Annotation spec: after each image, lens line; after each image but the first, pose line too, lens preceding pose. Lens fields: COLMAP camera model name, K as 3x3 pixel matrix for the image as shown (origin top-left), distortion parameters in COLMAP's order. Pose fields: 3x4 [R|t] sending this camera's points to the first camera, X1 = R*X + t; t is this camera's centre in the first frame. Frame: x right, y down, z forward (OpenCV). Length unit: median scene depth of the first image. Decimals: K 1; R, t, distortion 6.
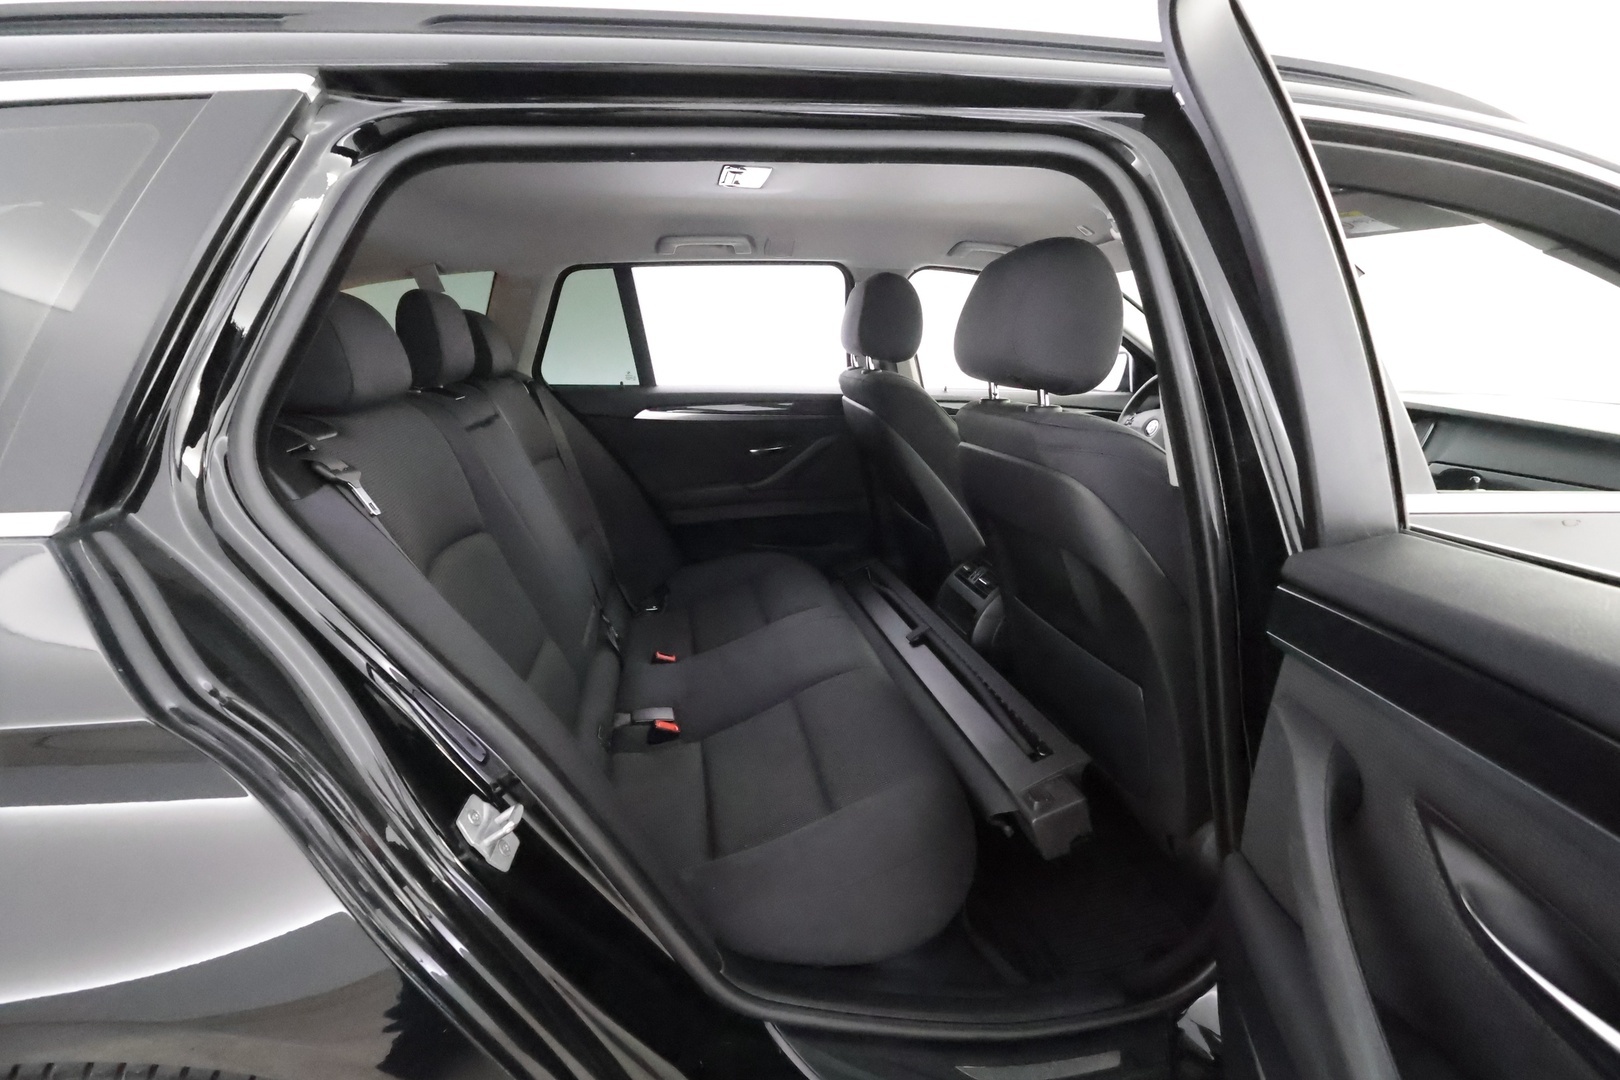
lens RADIAL K [[746.8, 0, 801.8], [0, 746.8, 539.7], [0, 0, 1]] dist [-0.000614, -0.000128]
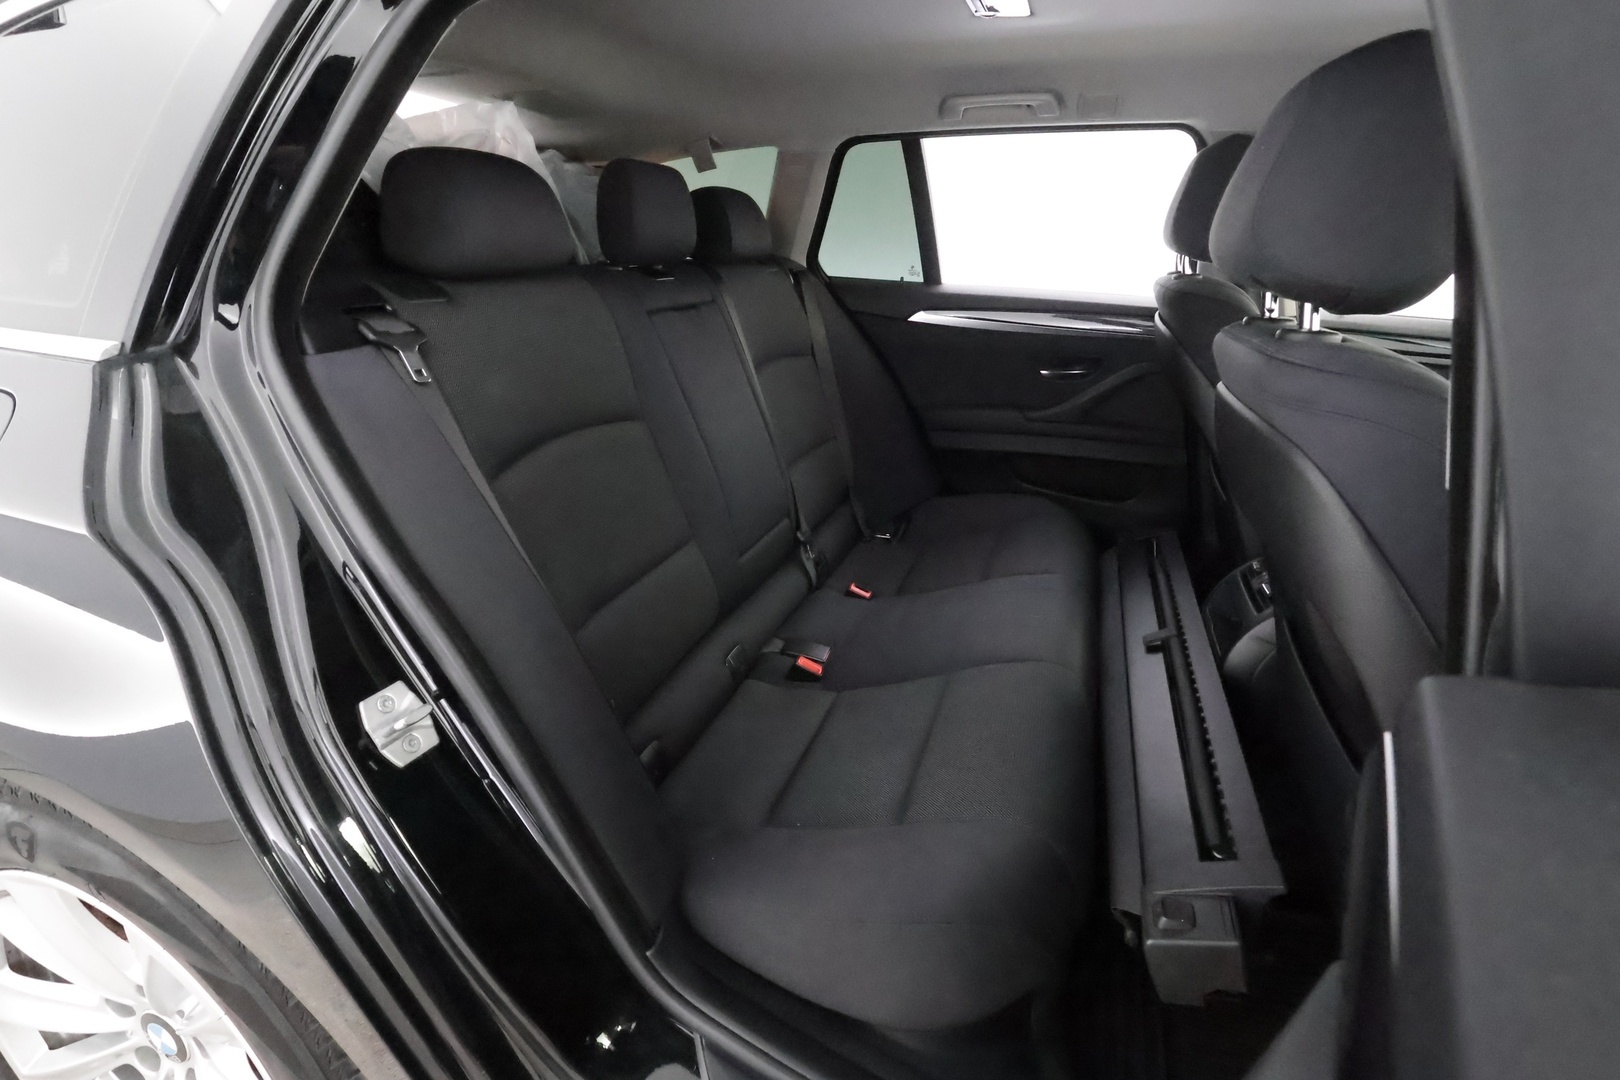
lens RADIAL K [[790.1, 0, 807.5], [0, 790.1, 538.4], [0, 0, 1]] dist [0.003262, -0.000074]
pose [[0.874648, 0.196136, -0.443308, 0.154512], [-0.152108, 0.979349, 0.133190, -0.019589], [0.460276, -0.049064, 0.886419, 0.123501]]
